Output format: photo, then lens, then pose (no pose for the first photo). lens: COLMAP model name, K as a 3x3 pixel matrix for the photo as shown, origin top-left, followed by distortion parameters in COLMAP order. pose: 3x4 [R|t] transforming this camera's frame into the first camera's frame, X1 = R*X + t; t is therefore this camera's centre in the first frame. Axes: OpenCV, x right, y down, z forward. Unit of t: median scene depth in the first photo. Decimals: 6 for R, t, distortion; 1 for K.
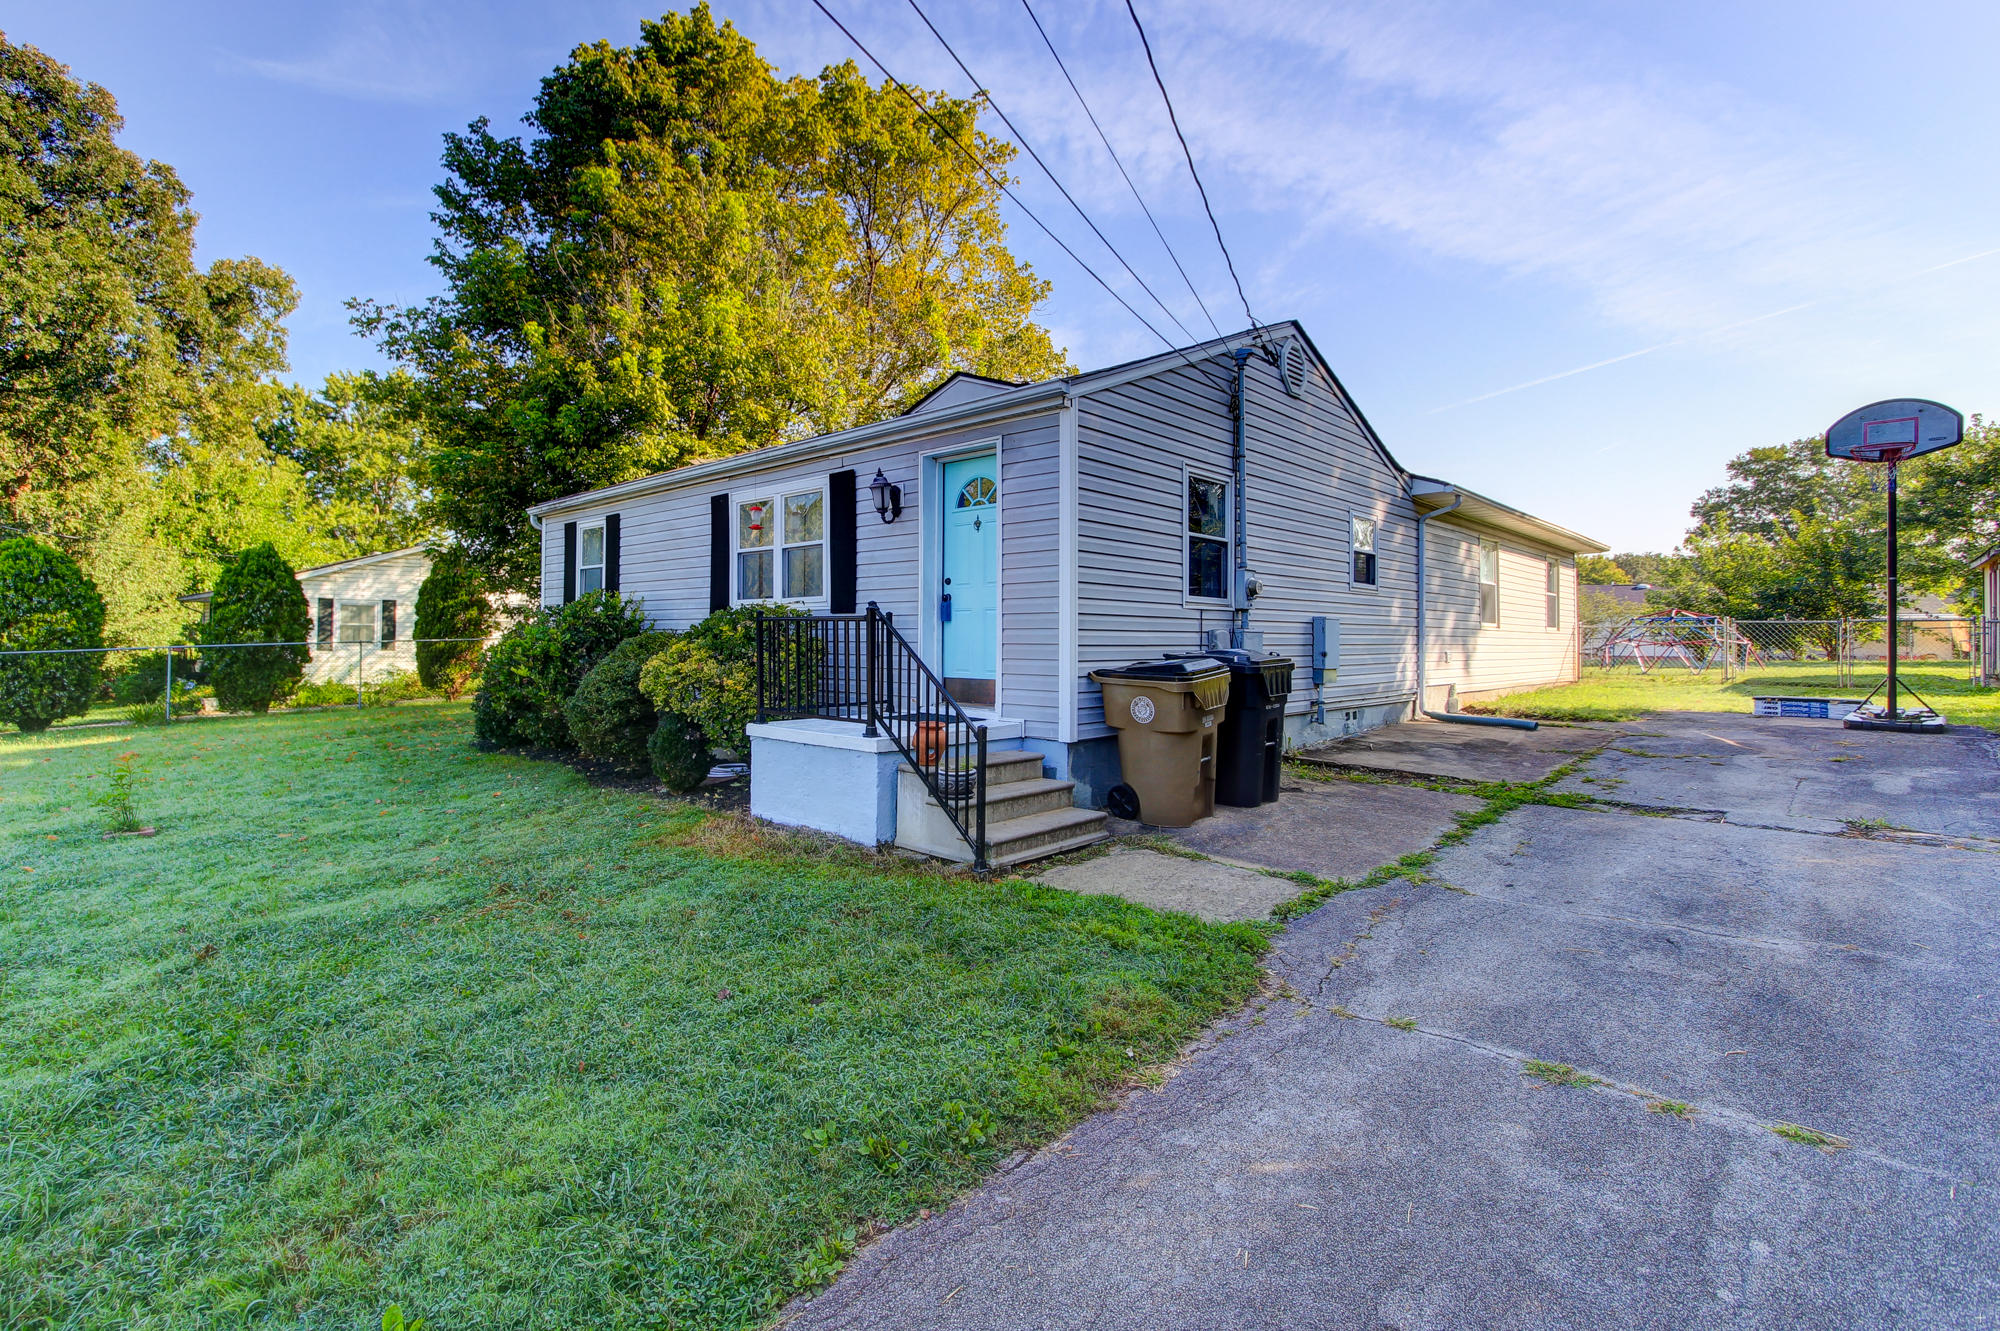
lens RADIAL K [[915.3, 0, 959.0], [0, 915.3, 620.8], [0, 0, 1]] dist [0.009277, -0.000840]
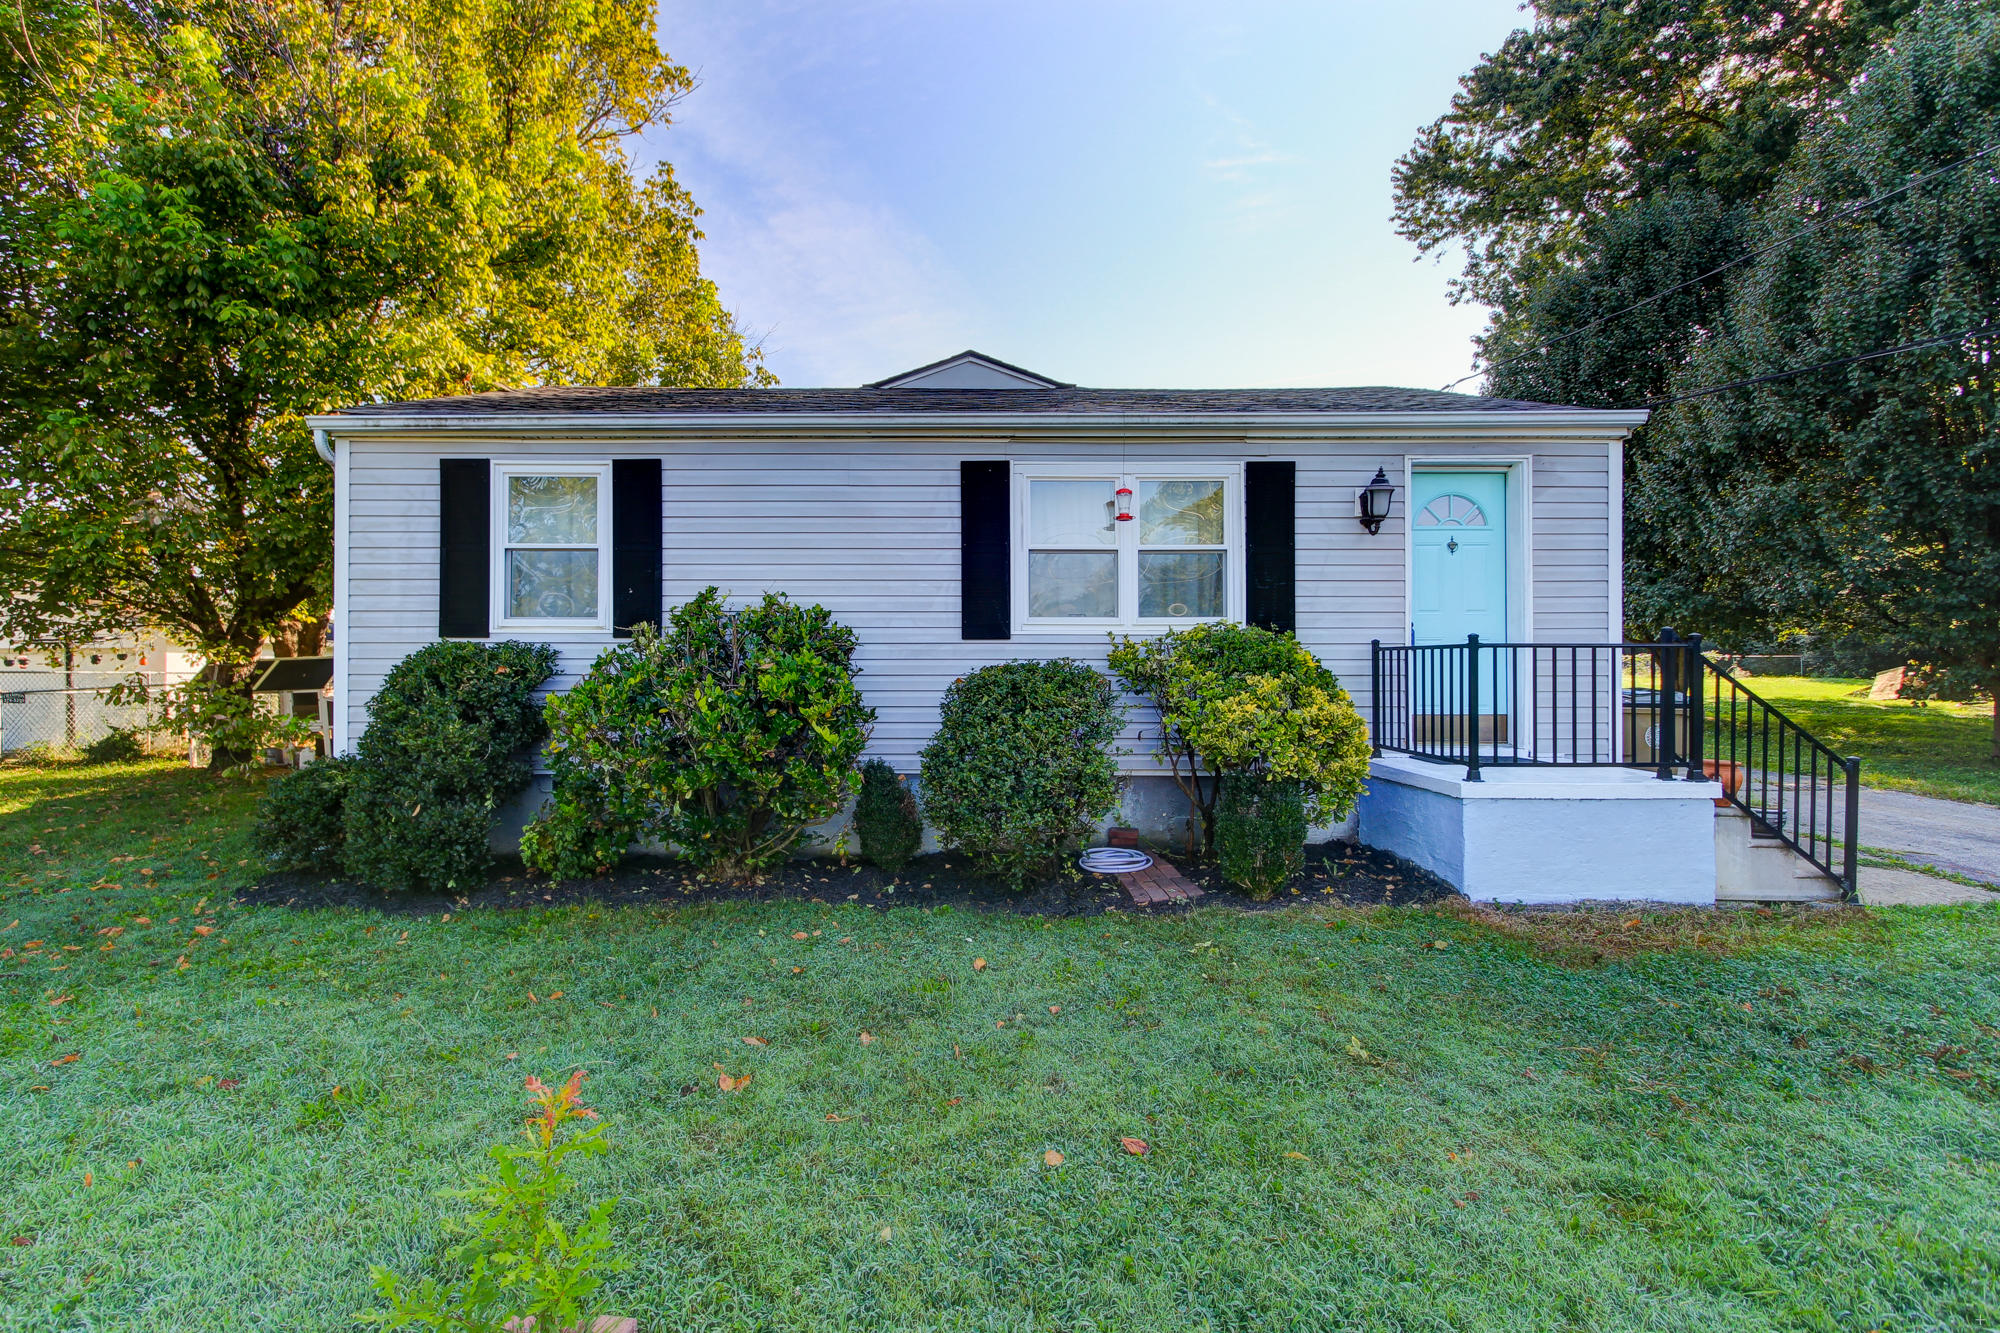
lens RADIAL K [[915.3, 0, 987.6], [0, 915.3, 667.9], [0, 0, 1]] dist [0.009277, -0.000840]
pose [[0.734905, -0.000160, 0.678170, -0.591487], [-0.008812, 0.999913, 0.009784, 0.007355], [-0.678113, -0.013166, 0.734840, 0.402145]]
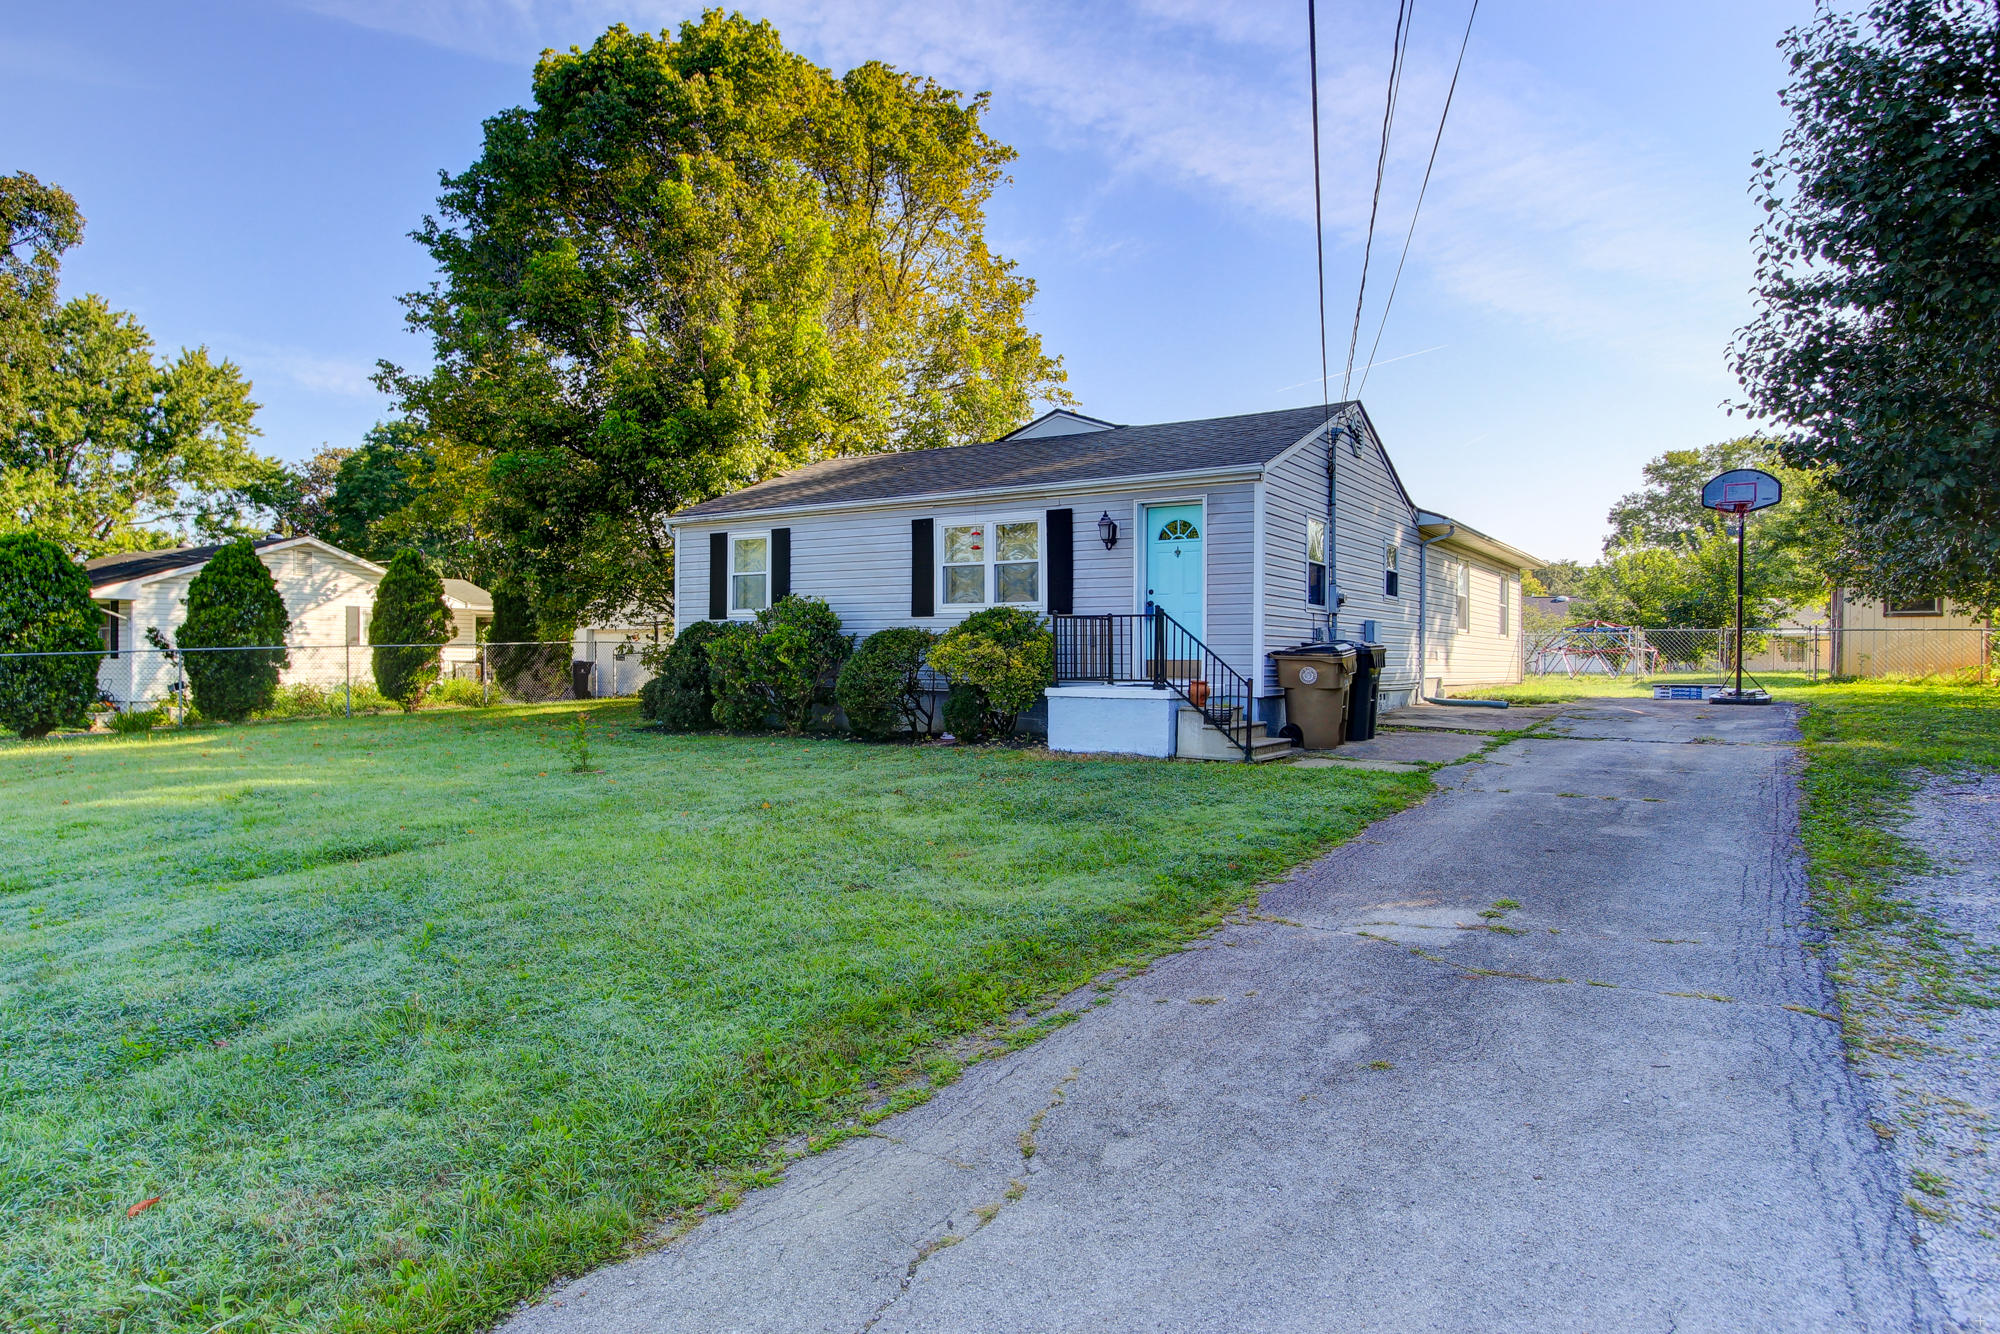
lens RADIAL K [[1148.8, 0, 983.2], [0, 1148.8, 664.9], [0, 0, 1]] dist [0.001120, 0.004316]
pose [[0.984574, -0.001195, 0.174963, -0.372916], [-0.003420, 0.999654, 0.026074, 0.015770], [-0.174934, -0.026270, 0.984230, -0.455244]]
